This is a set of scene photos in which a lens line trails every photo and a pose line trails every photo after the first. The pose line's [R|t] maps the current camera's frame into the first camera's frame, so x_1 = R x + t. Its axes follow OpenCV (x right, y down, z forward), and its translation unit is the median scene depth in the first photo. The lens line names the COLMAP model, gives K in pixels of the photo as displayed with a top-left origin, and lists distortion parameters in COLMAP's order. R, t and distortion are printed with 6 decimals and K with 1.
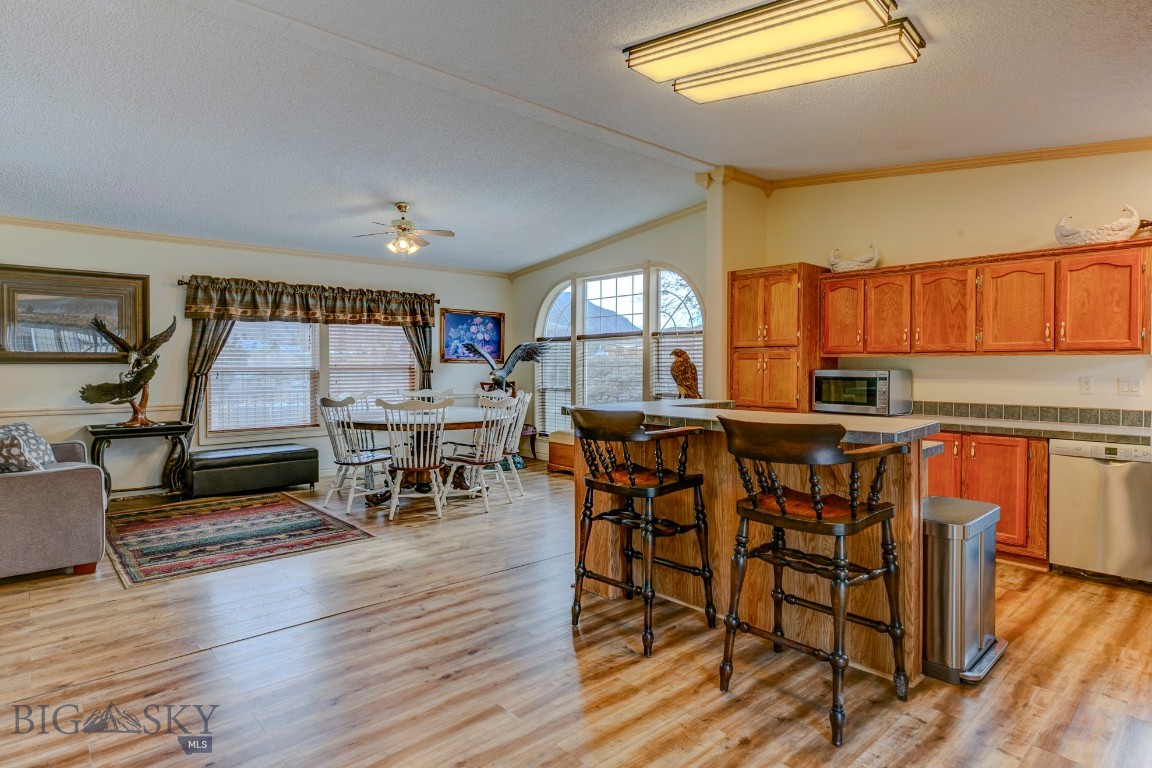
lens RADIAL K [[635.1, 0, 567.9], [0, 635.1, 373.0], [0, 0, 1]] dist [-0.003382, 0.002486]
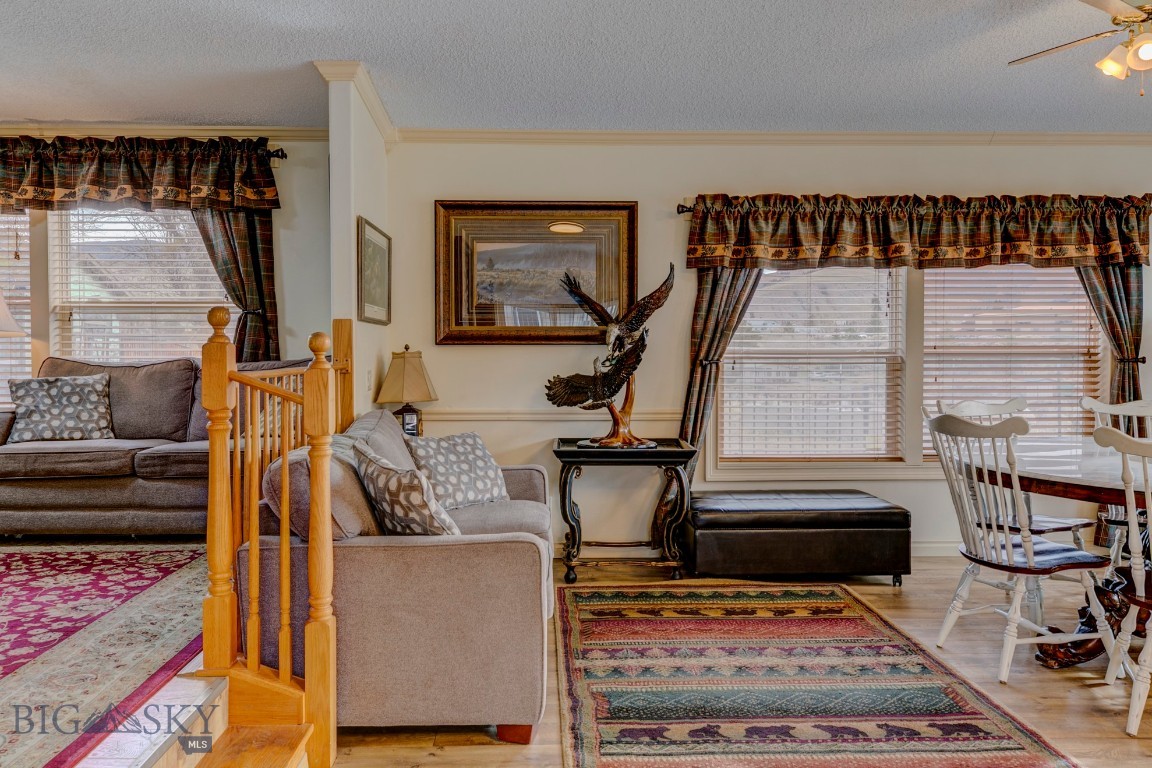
lens RADIAL K [[857.4, 0, 560.7], [0, 857.4, 367.8], [0, 0, 1]] dist [0.016216, -0.020760]
pose [[0.770809, 0.013995, -0.636913, -0.189096], [-0.009307, 0.999899, 0.010707, 0.000326], [0.636998, -0.002325, 0.770862, 0.317475]]
